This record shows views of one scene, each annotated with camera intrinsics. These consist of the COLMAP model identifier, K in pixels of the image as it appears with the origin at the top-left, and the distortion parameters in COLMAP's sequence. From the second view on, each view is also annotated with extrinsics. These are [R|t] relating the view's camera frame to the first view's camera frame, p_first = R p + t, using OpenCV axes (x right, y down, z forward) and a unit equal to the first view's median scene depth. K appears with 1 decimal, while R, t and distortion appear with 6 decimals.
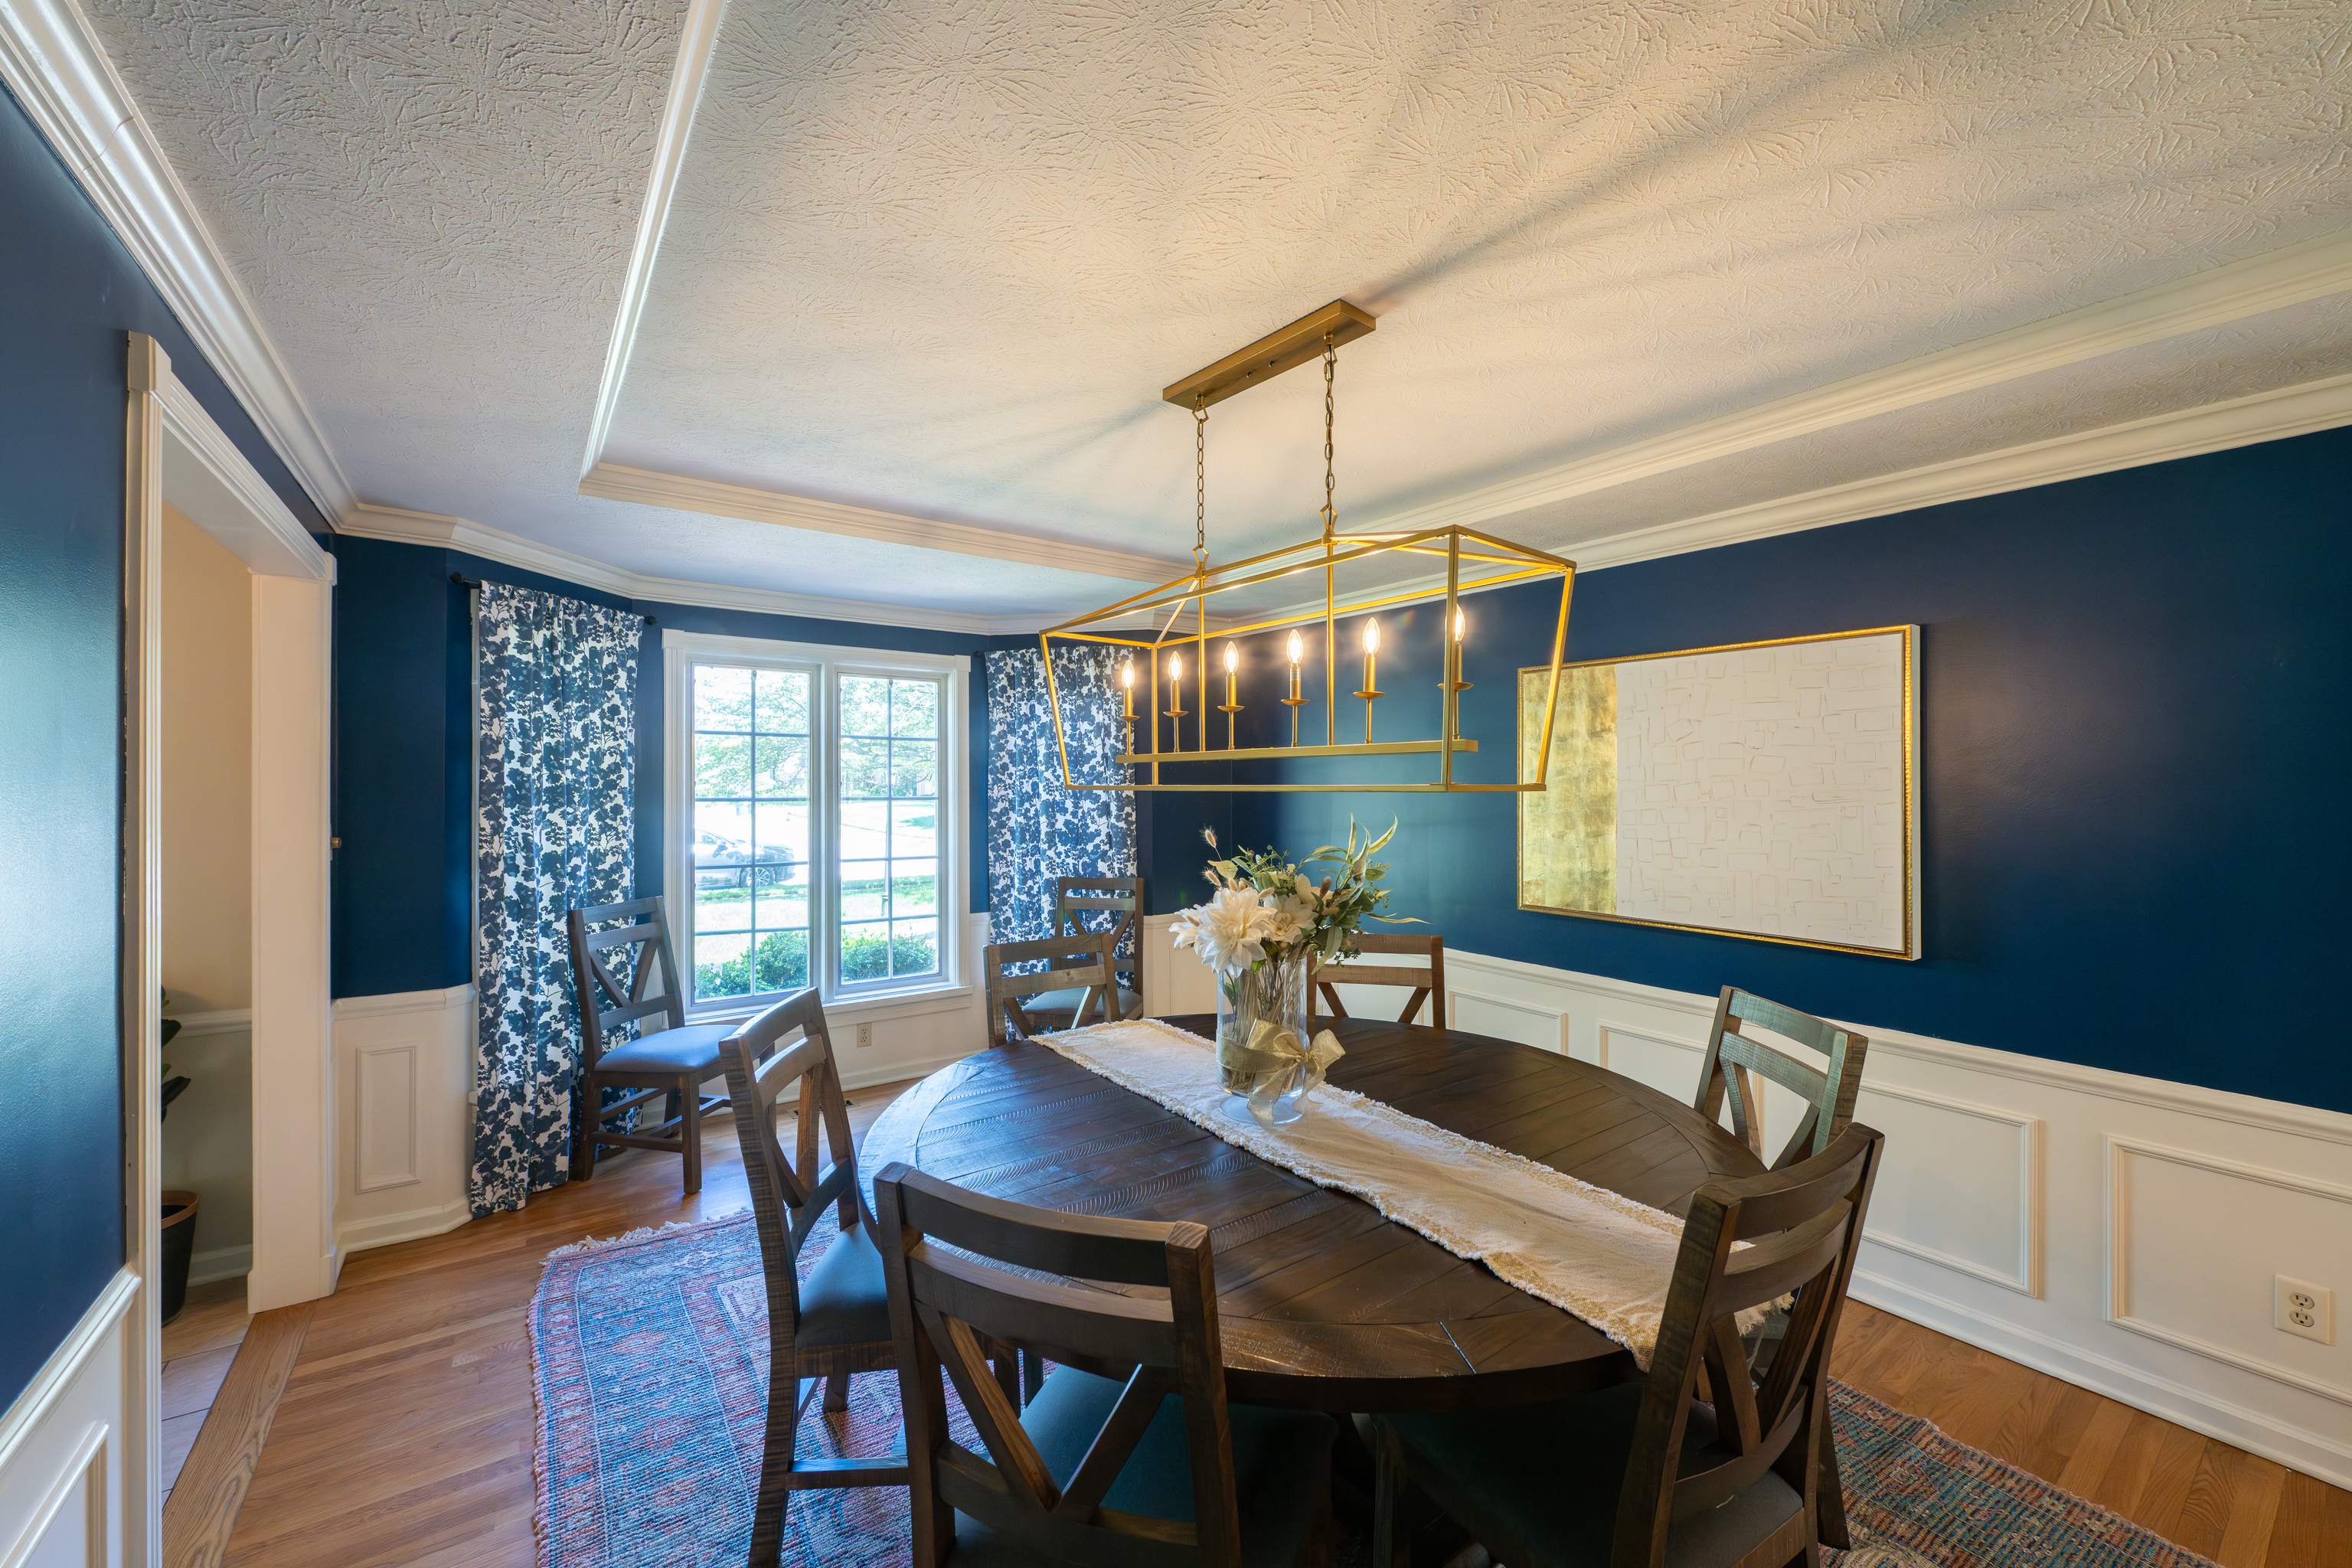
lens RADIAL K [[929.9, 0, 1180.8], [0, 929.9, 795.2], [0, 0, 1]] dist [0.000176, -0.000004]
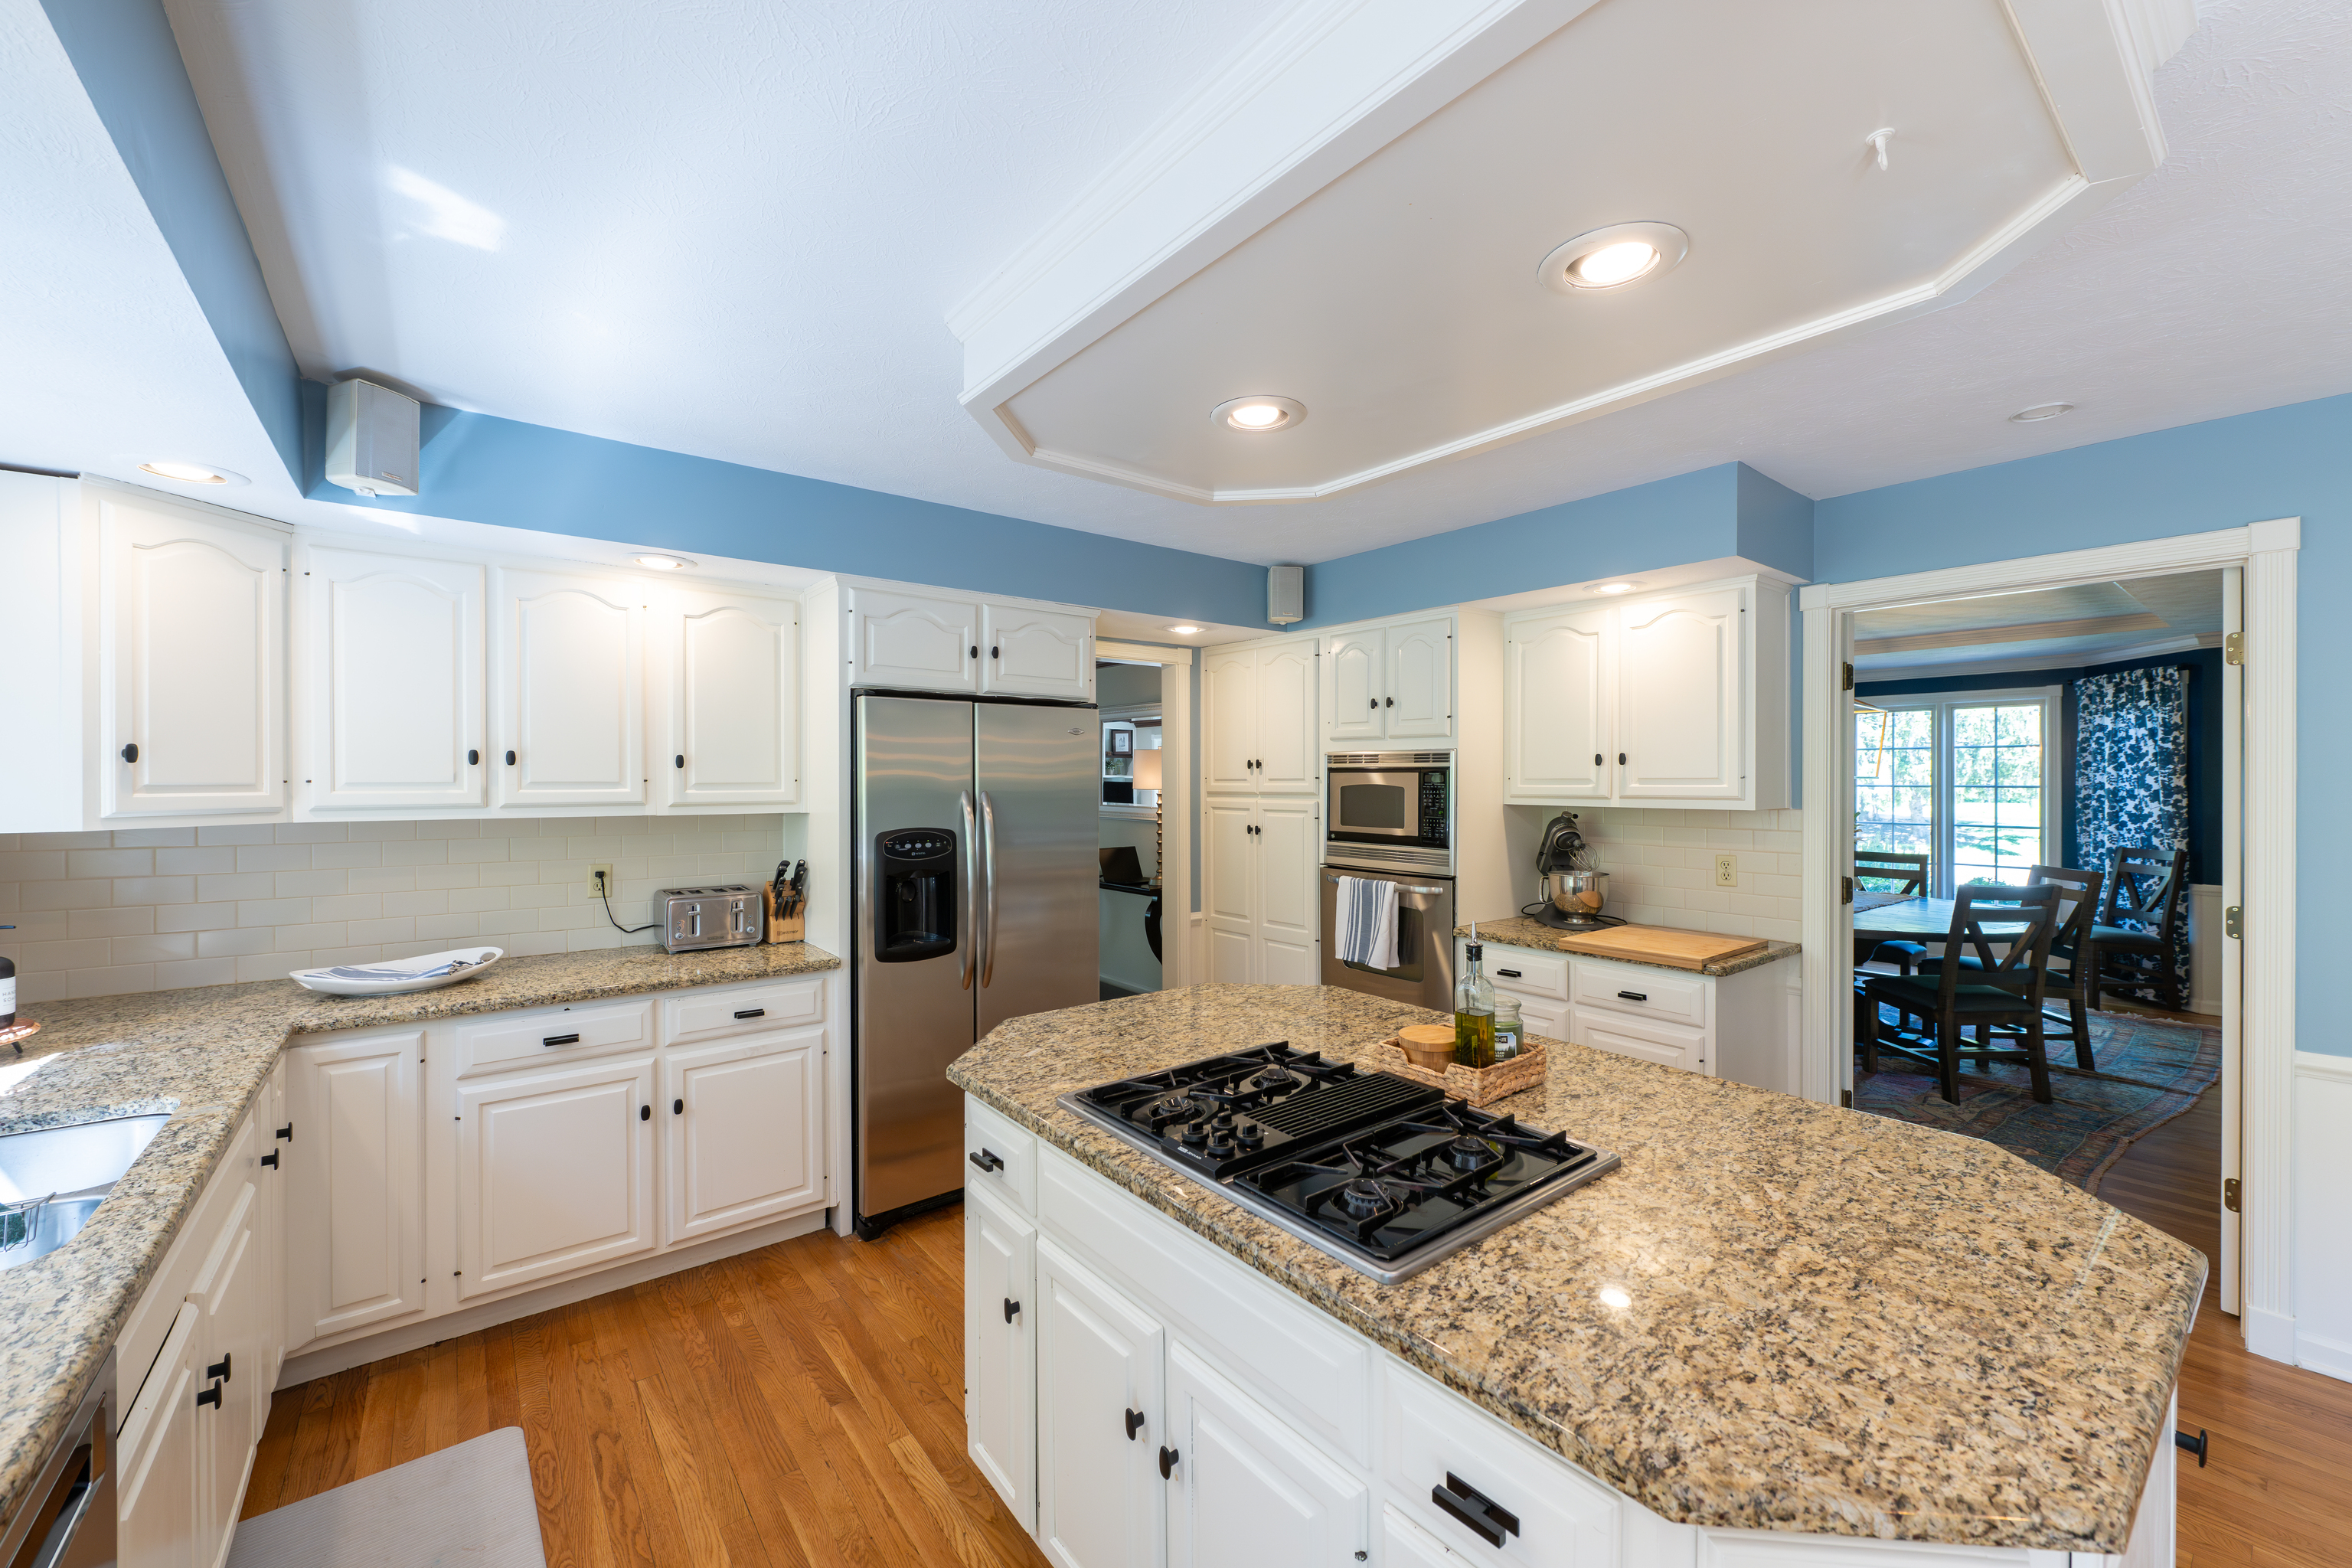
lens RADIAL K [[929.9, 0, 1179.7], [0, 929.9, 784.9], [0, 0, 1]] dist [0.000176, -0.000004]
pose [[0.038969, 0.001623, -0.999239, 1.129452], [0.008215, 0.999964, 0.001945, -0.013401], [0.999207, -0.008285, 0.038954, -0.376001]]
